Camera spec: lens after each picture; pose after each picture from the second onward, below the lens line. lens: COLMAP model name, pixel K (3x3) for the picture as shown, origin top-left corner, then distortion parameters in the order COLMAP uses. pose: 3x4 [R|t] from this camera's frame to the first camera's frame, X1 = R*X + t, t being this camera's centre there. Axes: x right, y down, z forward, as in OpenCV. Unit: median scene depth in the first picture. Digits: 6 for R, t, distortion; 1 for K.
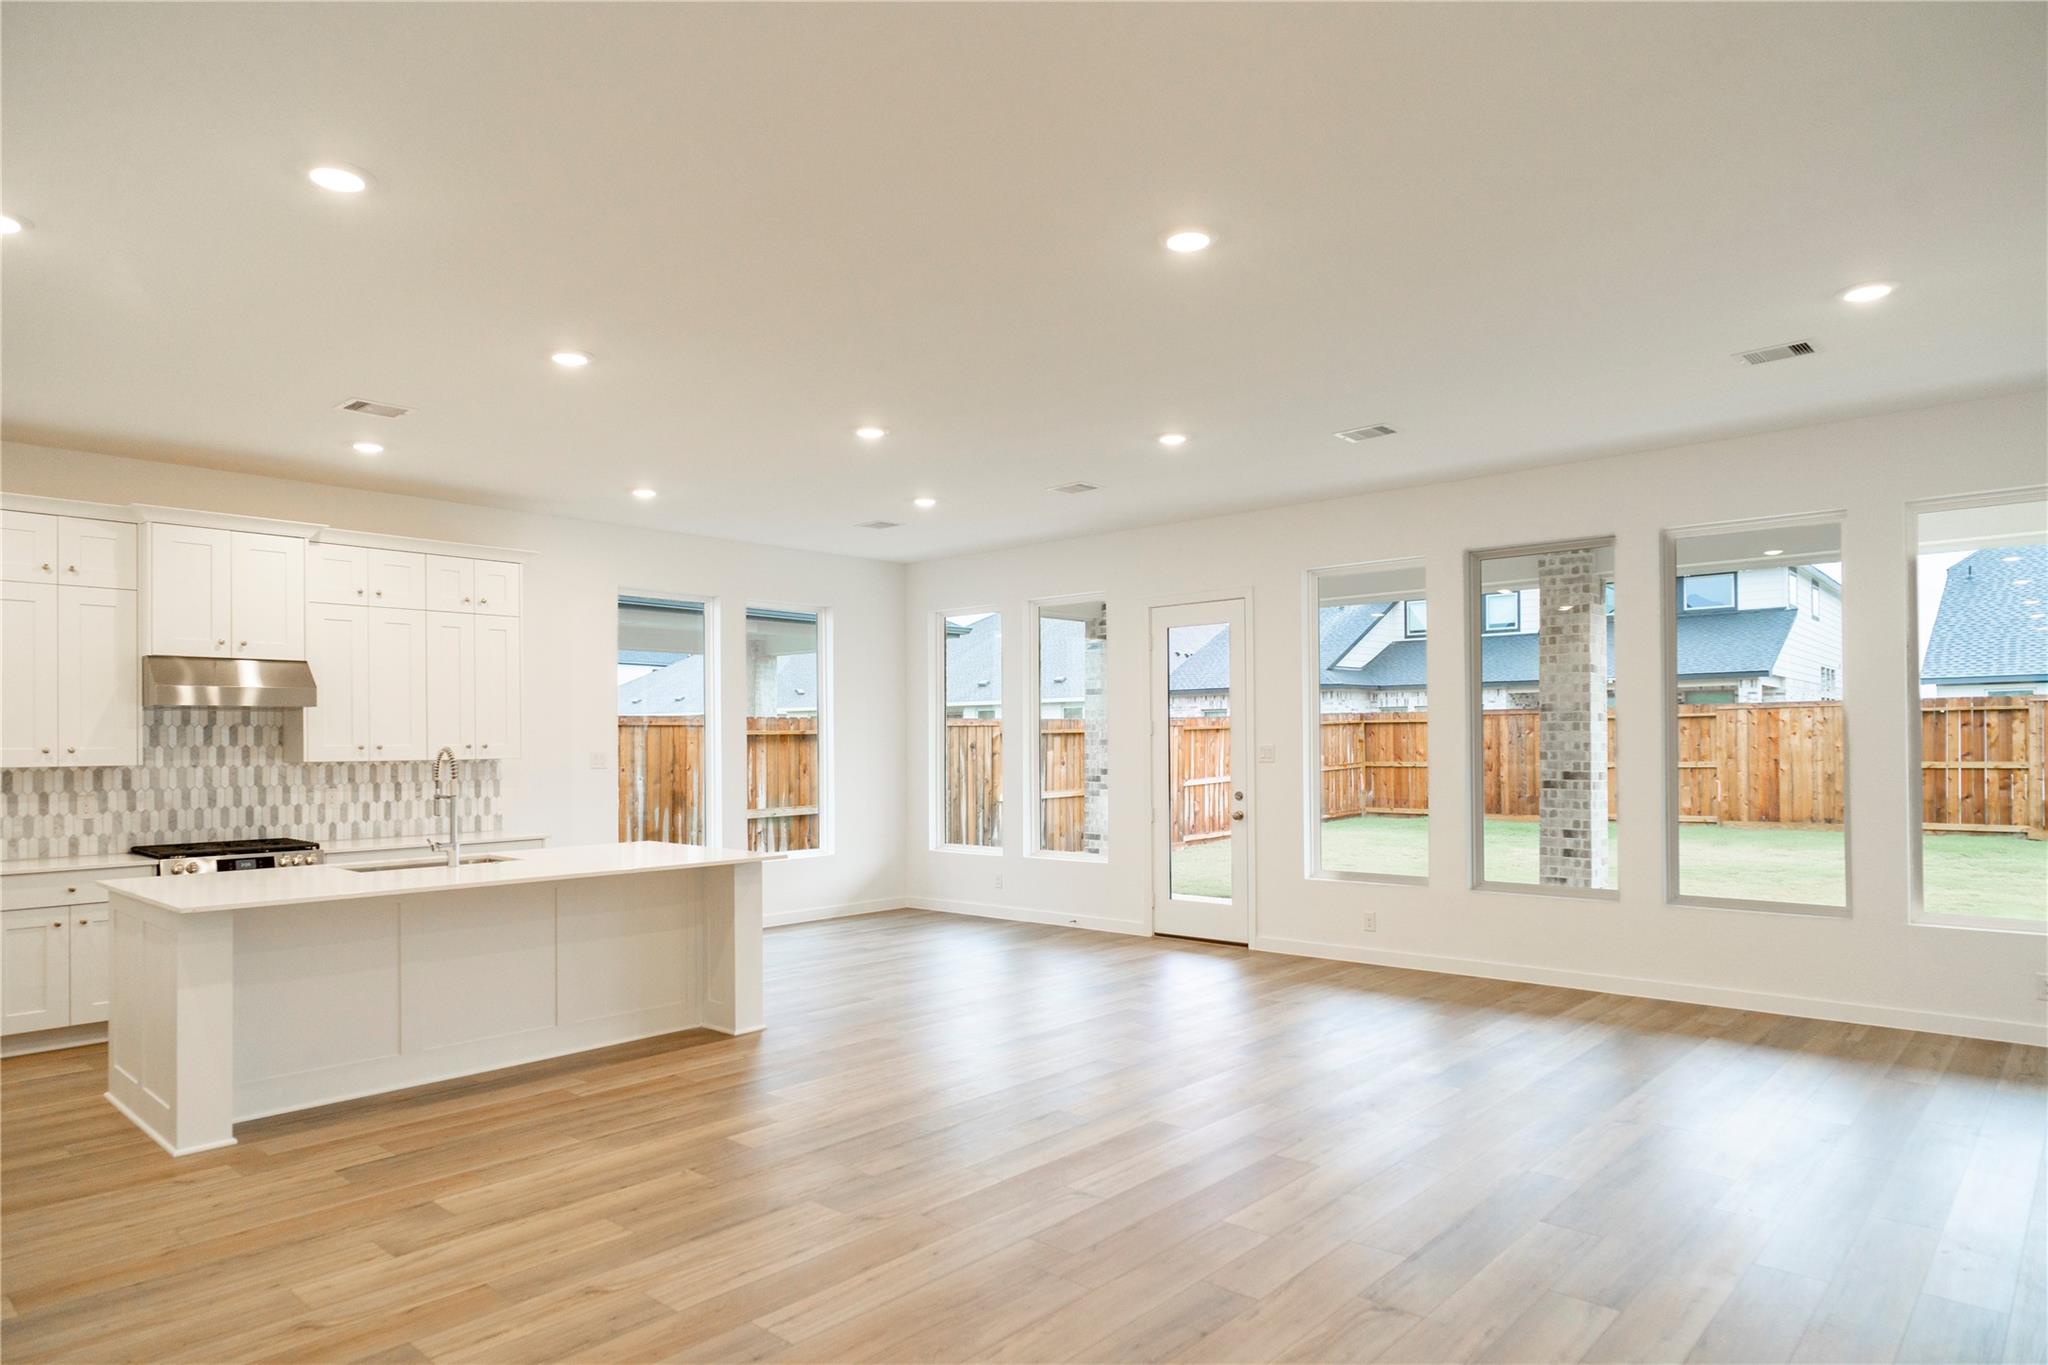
lens RADIAL K [[1215.5, 0, 1022.3], [0, 1215.5, 732.1], [0, 0, 1]] dist [-0.005515, -0.000058]
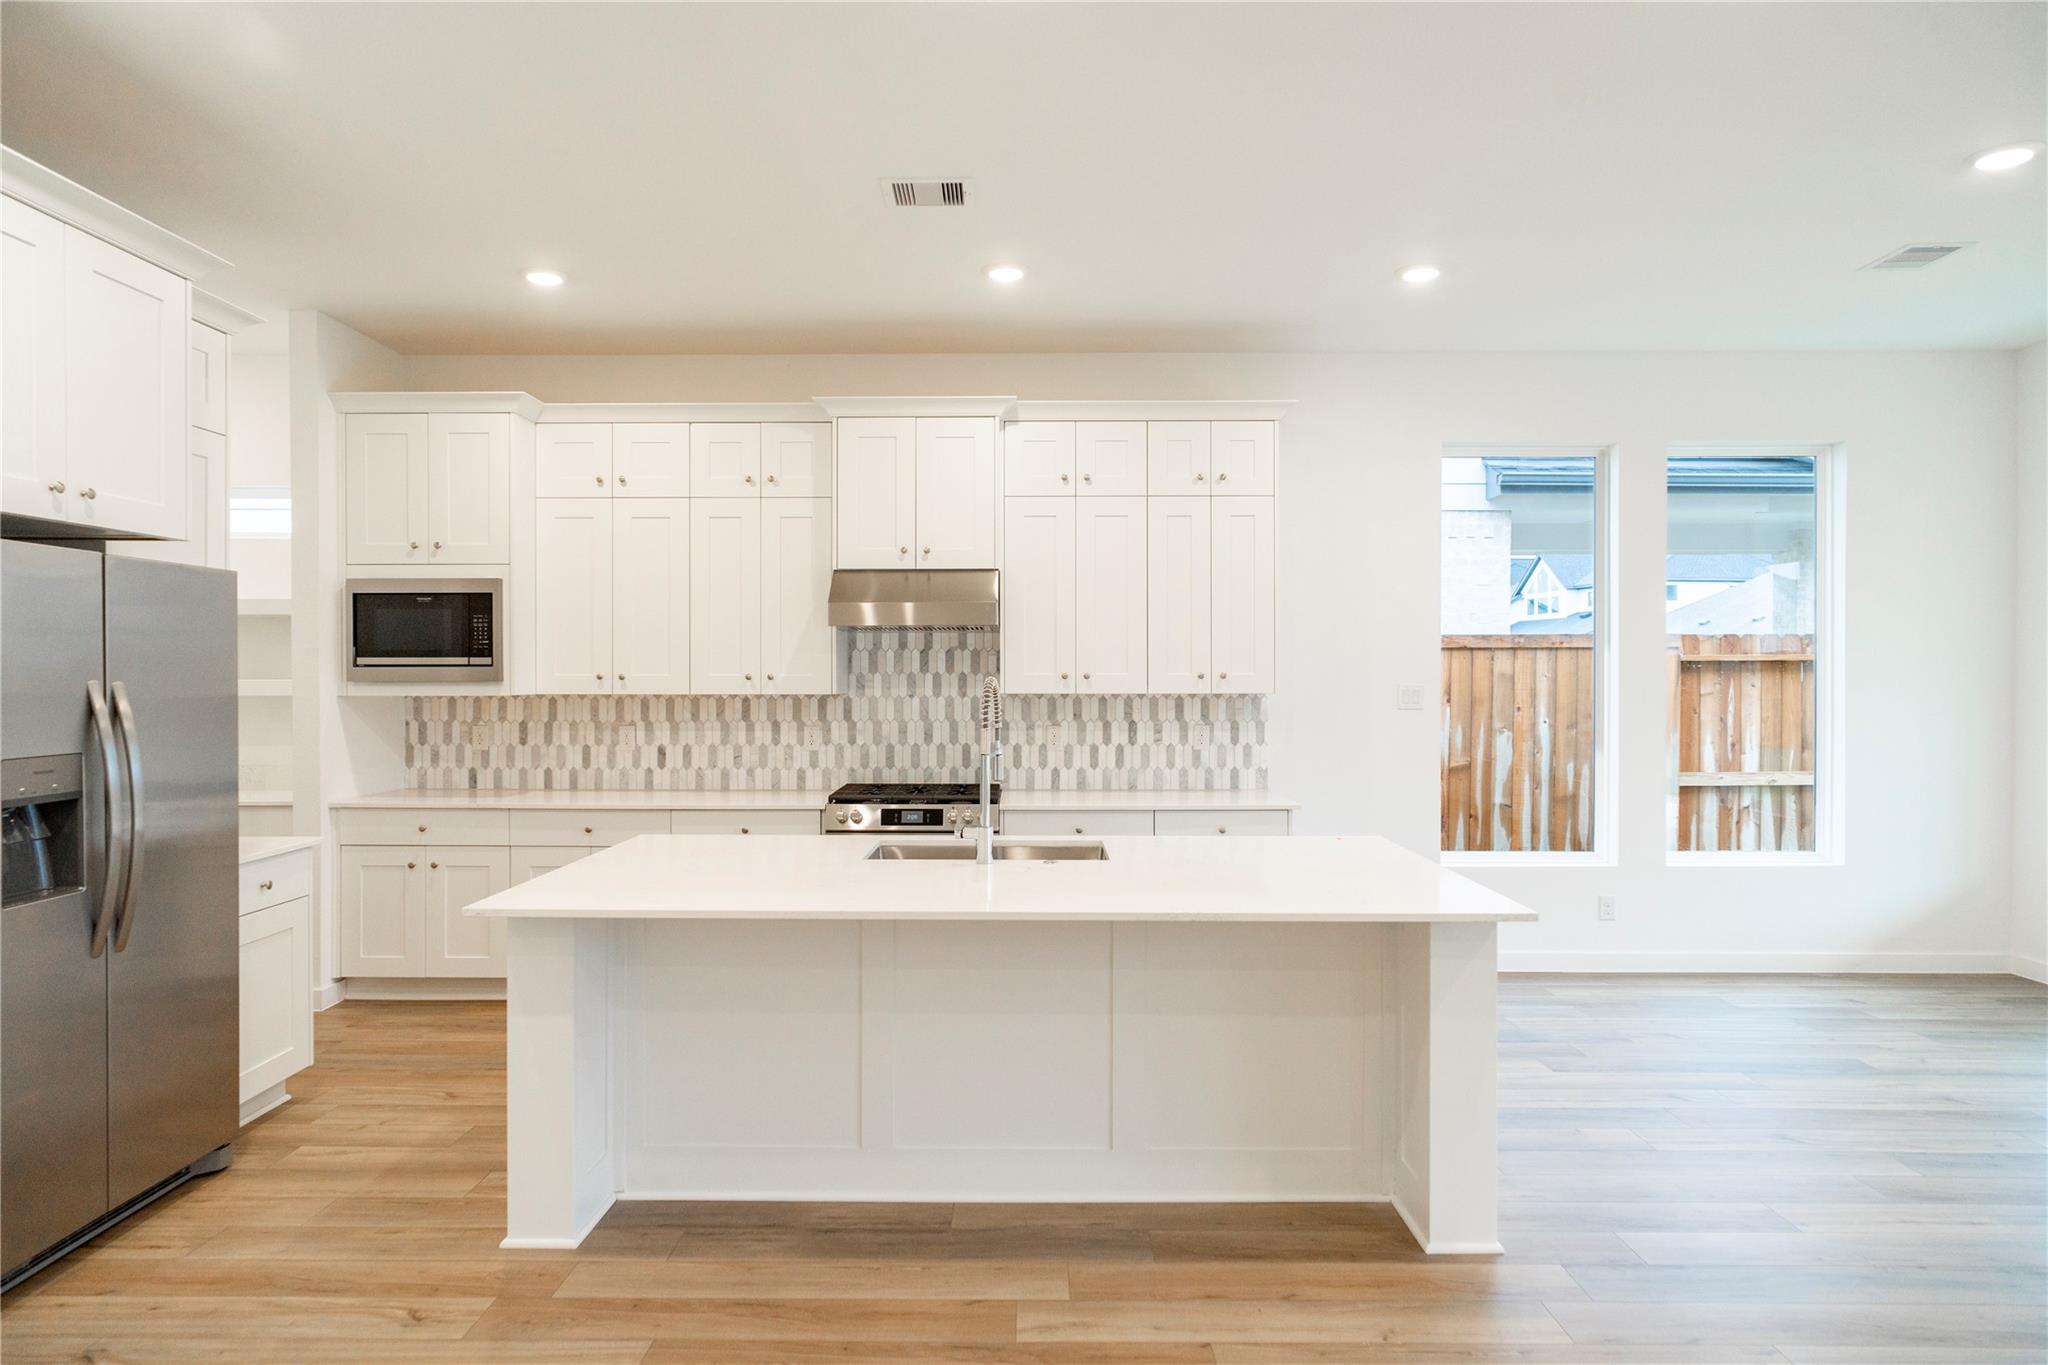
lens RADIAL K [[1194.4, 0, 1020.1], [0, 1194.4, 685.3], [0, 0, 1]] dist [-0.010525, 0.013518]
pose [[0.662624, 0.015440, -0.748793, 0.015349], [0.000850, 0.999771, 0.021367, 0.001830], [0.748952, -0.014795, 0.662459, 0.444257]]
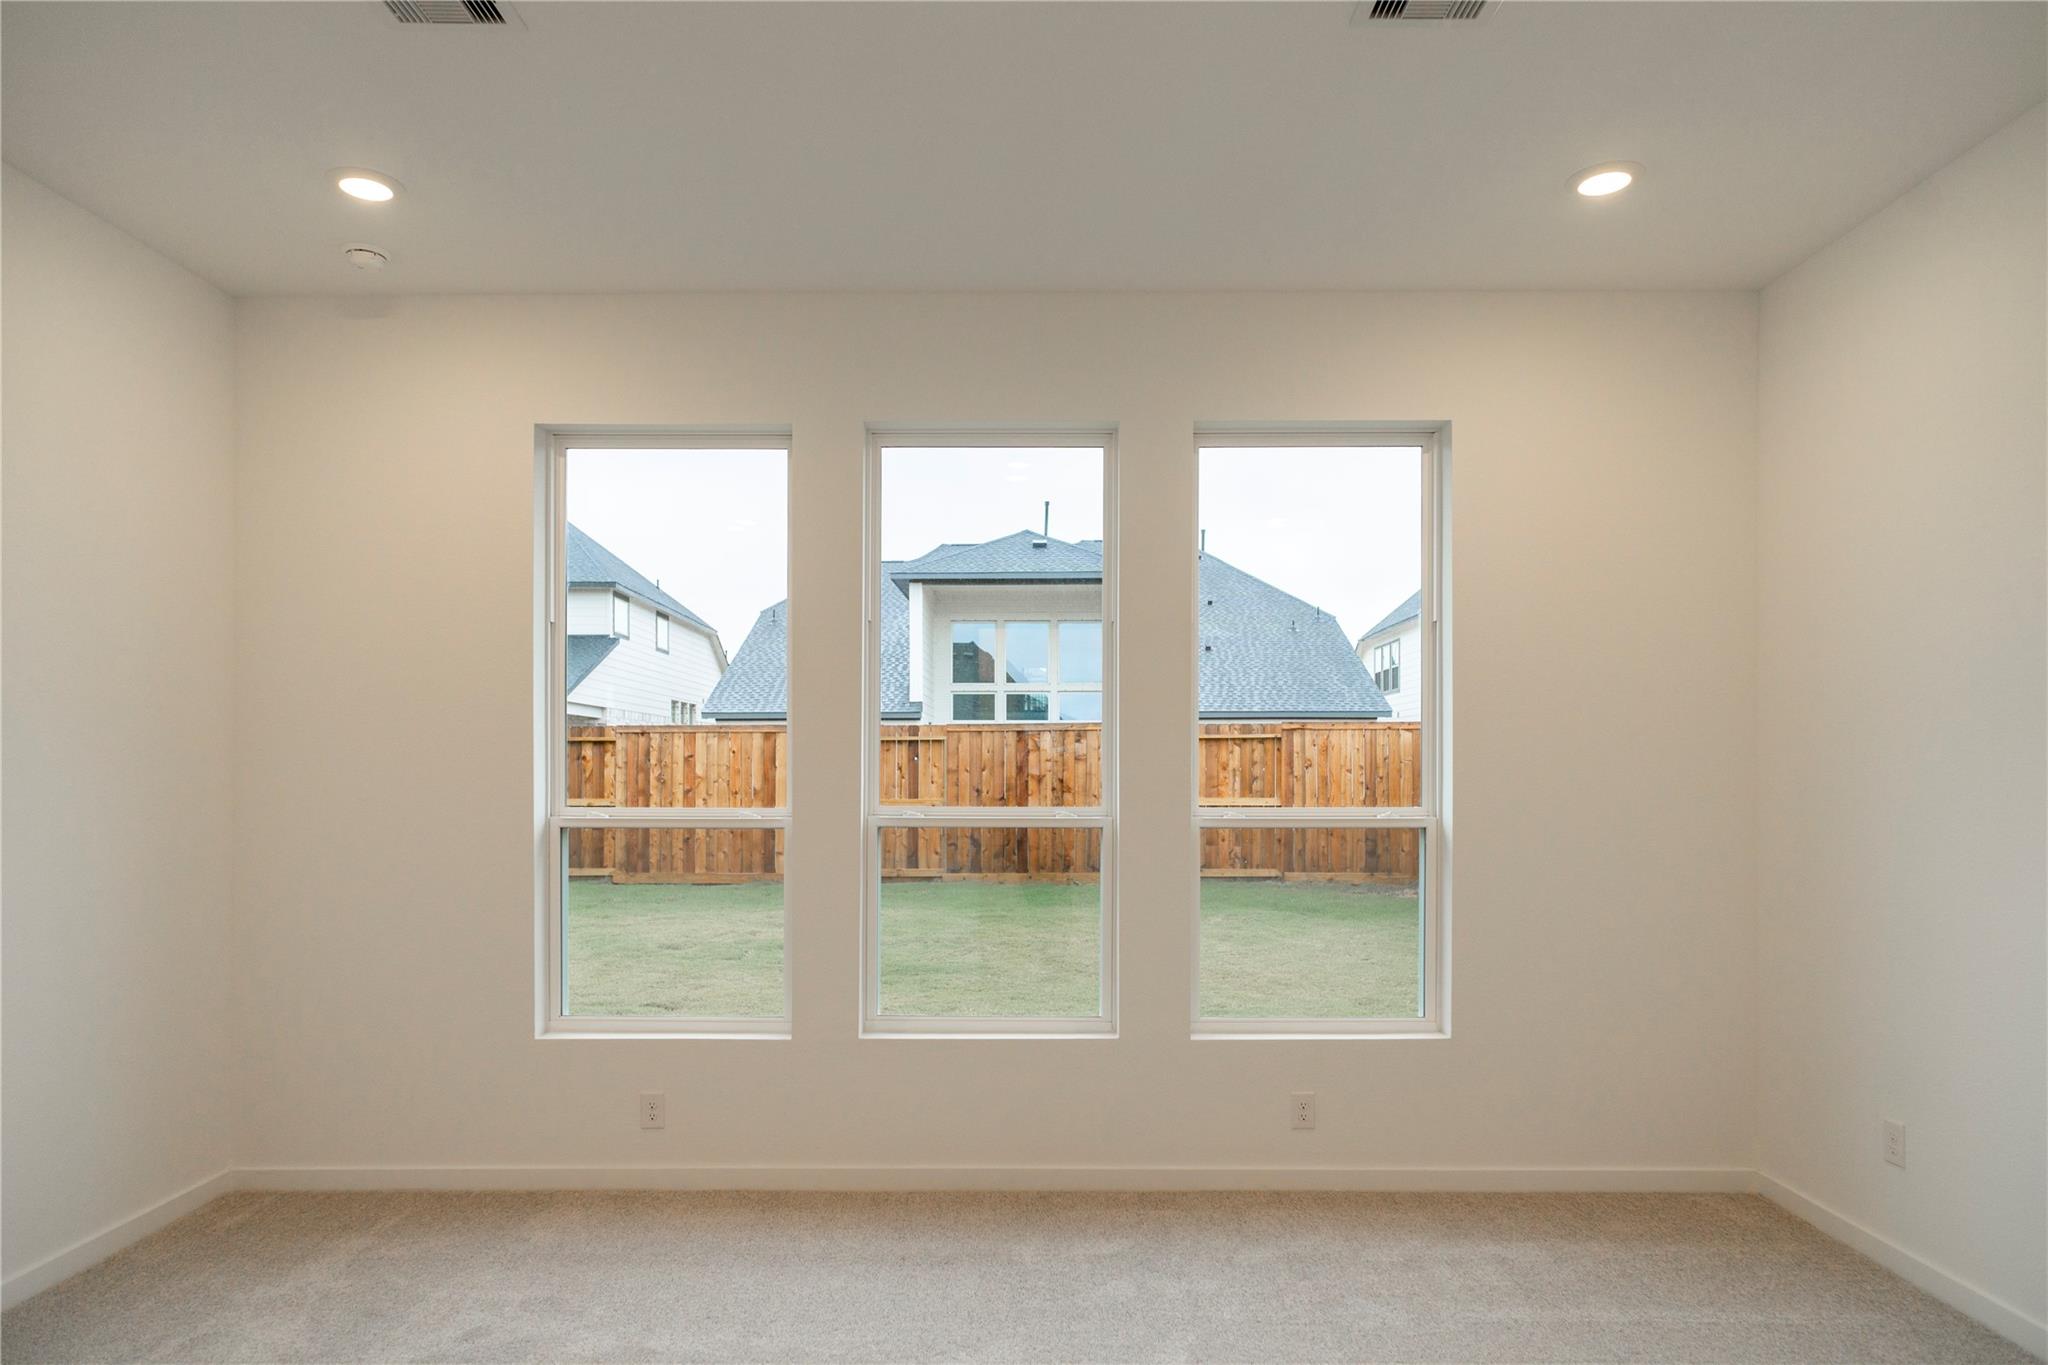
lens RADIAL K [[1224.6, 0, 1027.0], [0, 1224.6, 768.1], [0, 0, 1]] dist [0.000688, 0.001863]
pose [[0.749014, 0.008226, 0.662503, 1.023145], [-0.011343, 0.999936, 0.000408, -0.005388], [-0.662457, -0.007821, 0.749059, 0.227938]]
